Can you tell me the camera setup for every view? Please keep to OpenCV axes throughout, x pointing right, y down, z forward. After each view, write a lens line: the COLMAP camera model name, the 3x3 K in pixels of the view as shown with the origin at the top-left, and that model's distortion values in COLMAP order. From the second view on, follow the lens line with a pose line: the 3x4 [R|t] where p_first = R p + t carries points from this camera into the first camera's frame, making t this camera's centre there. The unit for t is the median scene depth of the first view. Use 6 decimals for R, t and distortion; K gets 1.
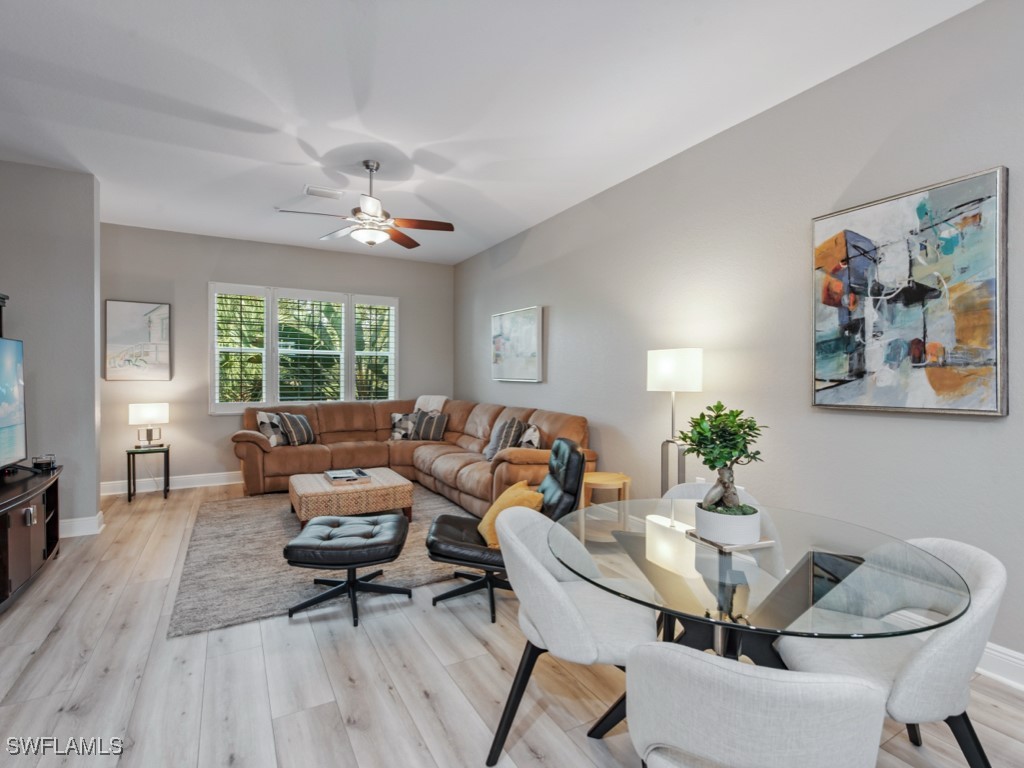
lens RADIAL K [[479.9, 0, 522.6], [0, 479.9, 382.8], [0, 0, 1]] dist [0.006973, -0.001349]
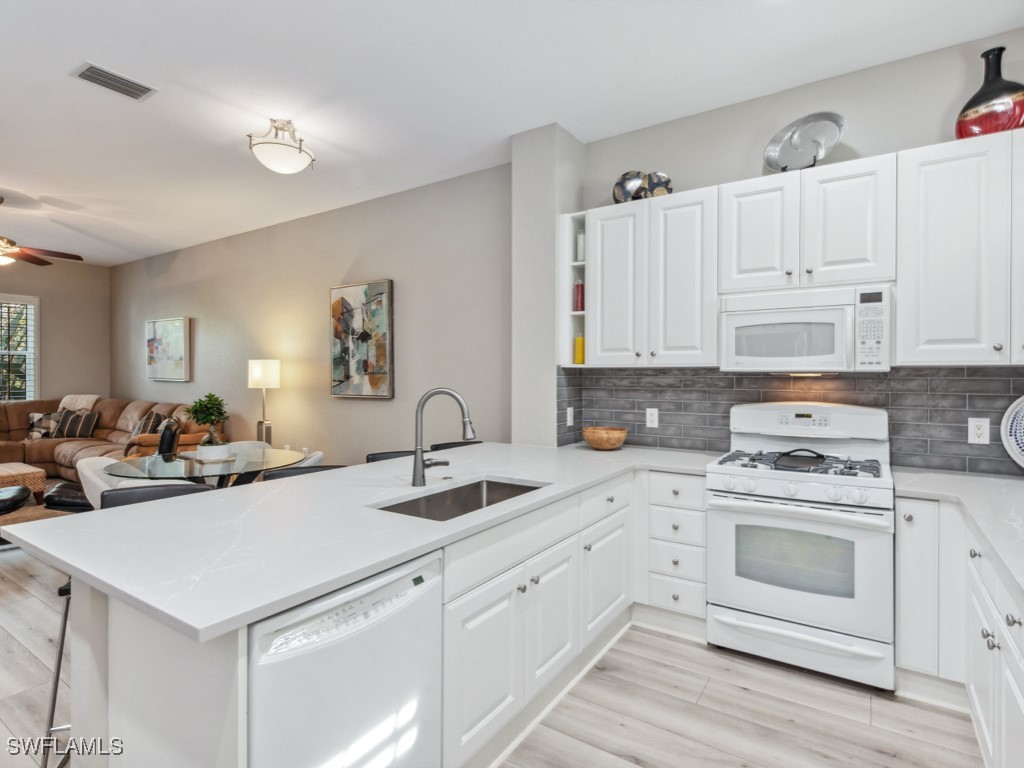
lens RADIAL K [[525.0, 0, 512.2], [0, 525.0, 377.8], [0, 0, 1]] dist [0.003160, -0.001659]
pose [[0.901854, -0.005464, 0.432006, 0.196659], [0.005351, 0.999985, 0.001476, -0.008003], [-0.432008, 0.000981, 0.901869, -0.514260]]
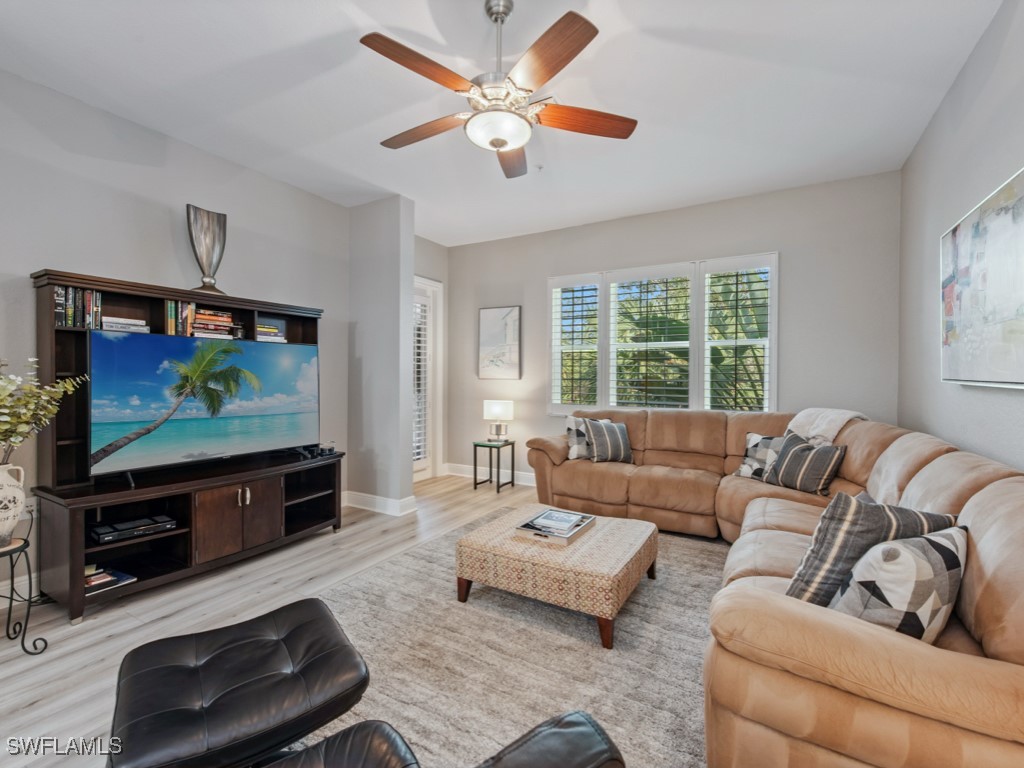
lens RADIAL K [[456.1, 0, 520.1], [0, 456.1, 376.4], [0, 0, 1]] dist [0.009617, -0.001230]
pose [[0.499601, 0.001173, -0.866255, 0.125749], [-0.012426, 0.999906, -0.005812, -0.005519], [0.866167, 0.013668, 0.499568, 0.522278]]
